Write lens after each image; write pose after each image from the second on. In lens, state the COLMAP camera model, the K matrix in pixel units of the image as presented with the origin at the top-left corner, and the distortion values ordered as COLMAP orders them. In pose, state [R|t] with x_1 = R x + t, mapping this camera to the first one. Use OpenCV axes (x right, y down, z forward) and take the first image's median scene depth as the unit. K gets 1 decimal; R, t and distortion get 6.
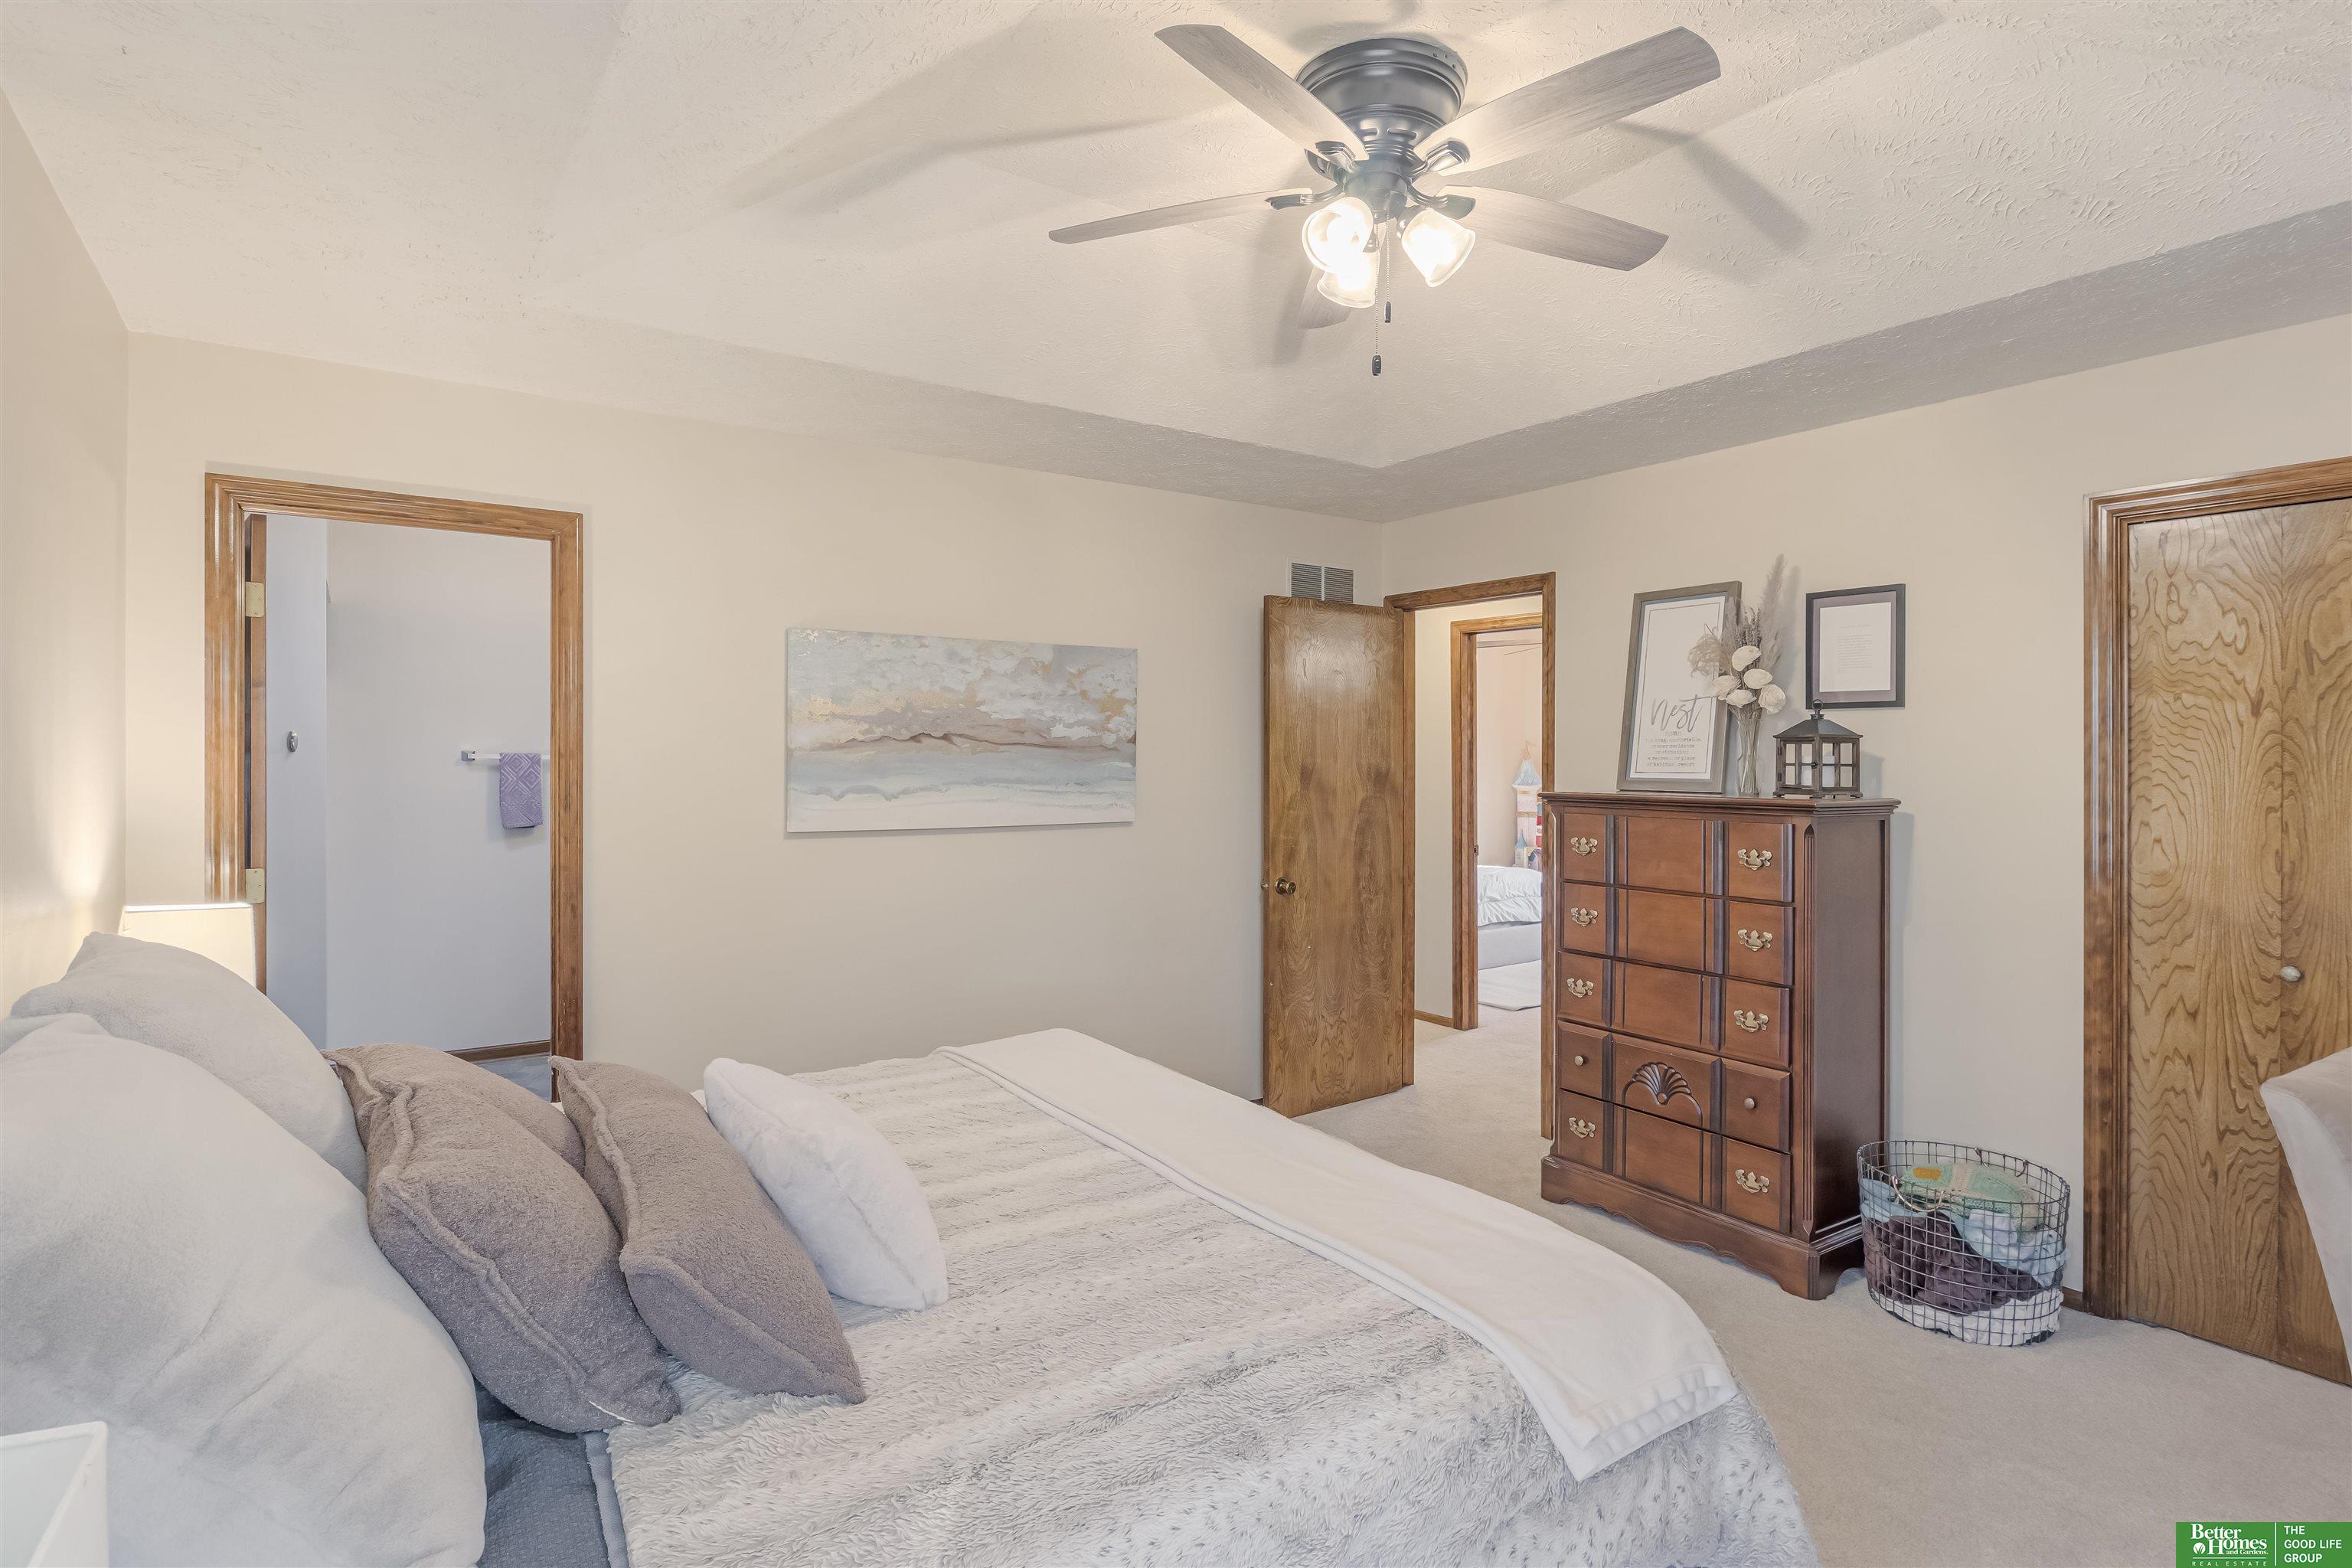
lens RADIAL K [[1209.8, 0, 1176.5], [0, 1209.8, 774.3], [0, 0, 1]] dist [-0.001586, -0.003074]
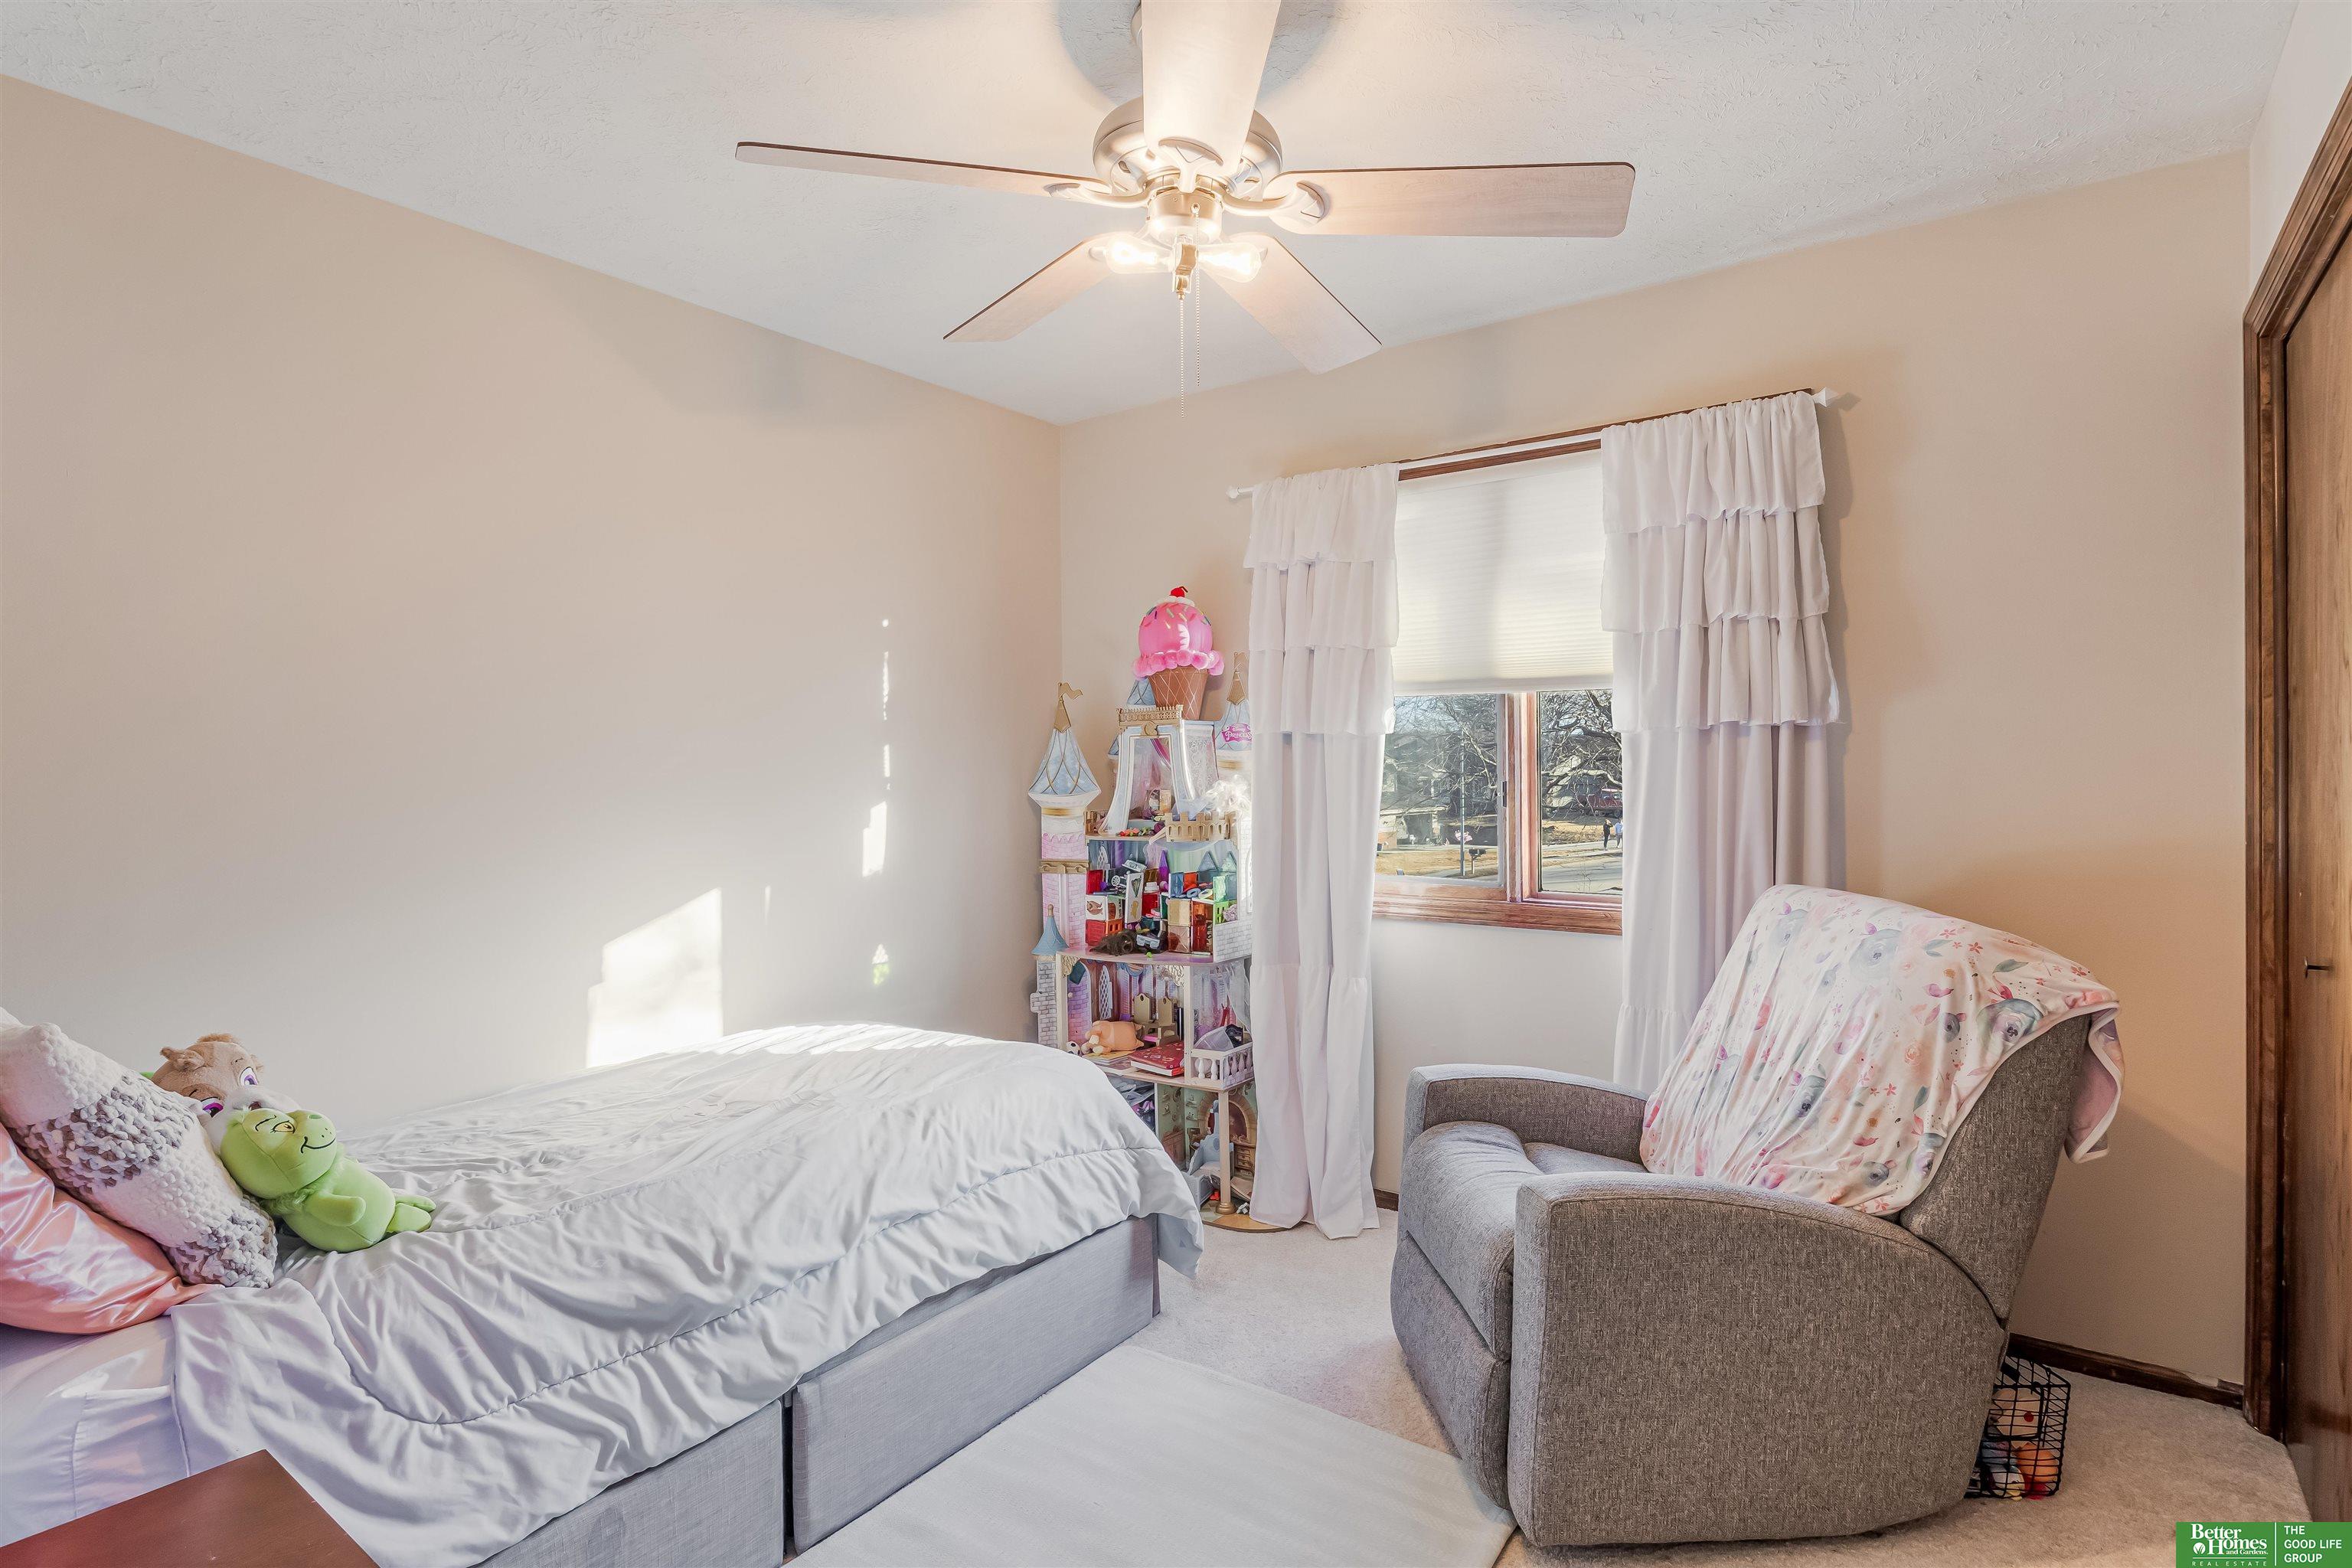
lens RADIAL K [[1209.8, 0, 1175.2], [0, 1209.8, 776.0], [0, 0, 1]] dist [-0.001586, -0.003074]
pose [[0.946741, -0.006009, 0.321939, 0.194684], [0.006113, 0.999981, 0.000686, 0.002891], [-0.321937, 0.001319, 0.946760, 0.603812]]
